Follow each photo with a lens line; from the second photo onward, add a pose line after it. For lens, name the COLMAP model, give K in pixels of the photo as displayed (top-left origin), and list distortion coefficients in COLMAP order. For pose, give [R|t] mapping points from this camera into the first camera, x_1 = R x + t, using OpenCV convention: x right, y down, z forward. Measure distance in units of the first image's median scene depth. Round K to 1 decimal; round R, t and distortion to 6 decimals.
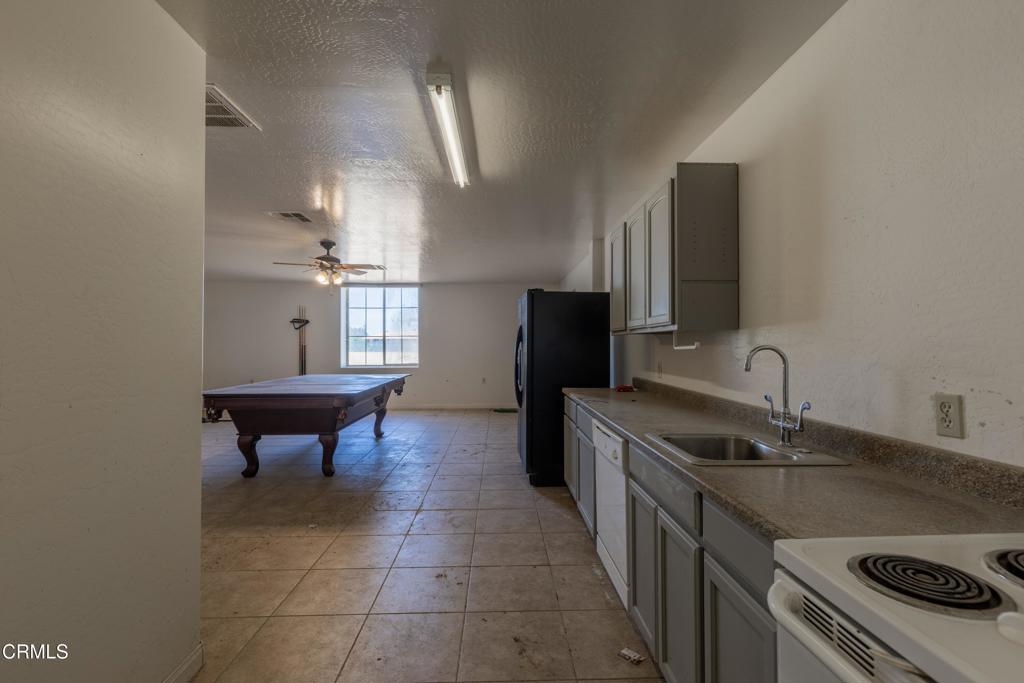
lens RADIAL K [[462.3, 0, 512.0], [0, 462.3, 341.5], [0, 0, 1]] dist [0.009957, -0.000236]
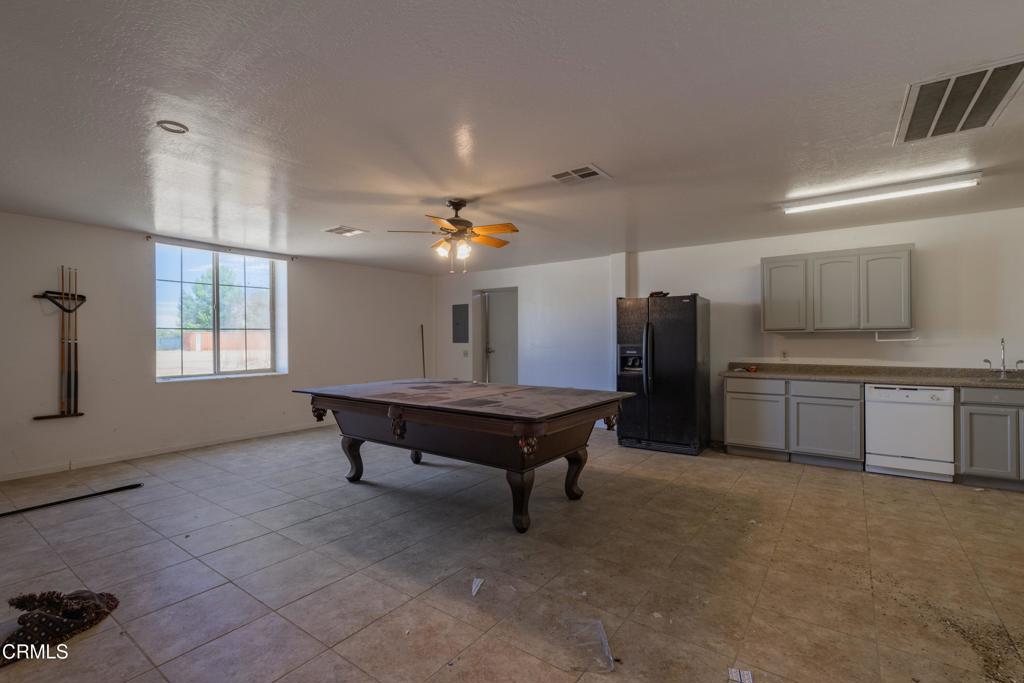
lens RADIAL K [[462.3, 0, 512.0], [0, 462.3, 341.5], [0, 0, 1]] dist [0.009957, -0.000236]
pose [[0.607740, -0.006747, 0.794107, -1.537097], [-0.001496, 0.999952, 0.009641, 0.000465], [-0.794135, -0.007047, 0.607701, 0.807629]]
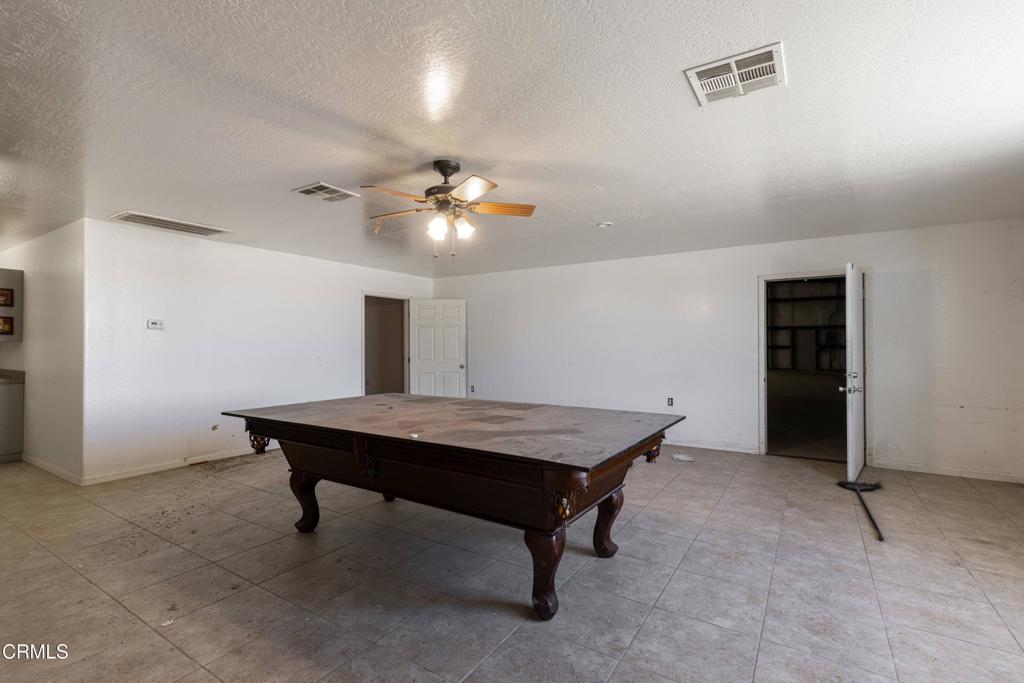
lens RADIAL K [[462.3, 0, 512.0], [0, 462.3, 341.5], [0, 0, 1]] dist [0.009957, -0.000236]
pose [[-0.561523, -0.005770, -0.827441, 0.019880], [0.006995, 0.999907, -0.011719, 0.016215], [0.827432, -0.012369, -0.561430, 2.276617]]
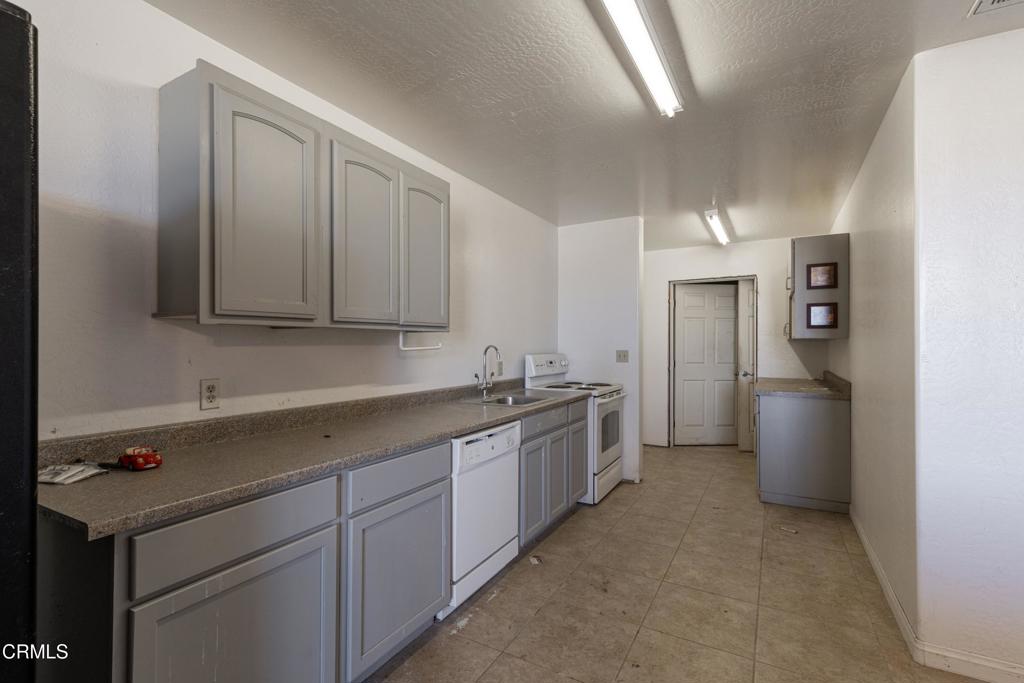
lens RADIAL K [[462.3, 0, 512.0], [0, 462.3, 341.5], [0, 0, 1]] dist [0.009957, -0.000236]
pose [[-0.855108, 0.008831, 0.518374, -0.252251], [0.001593, 0.999895, -0.014408, 0.009391], [-0.518447, -0.011495, -0.855033, 1.320045]]
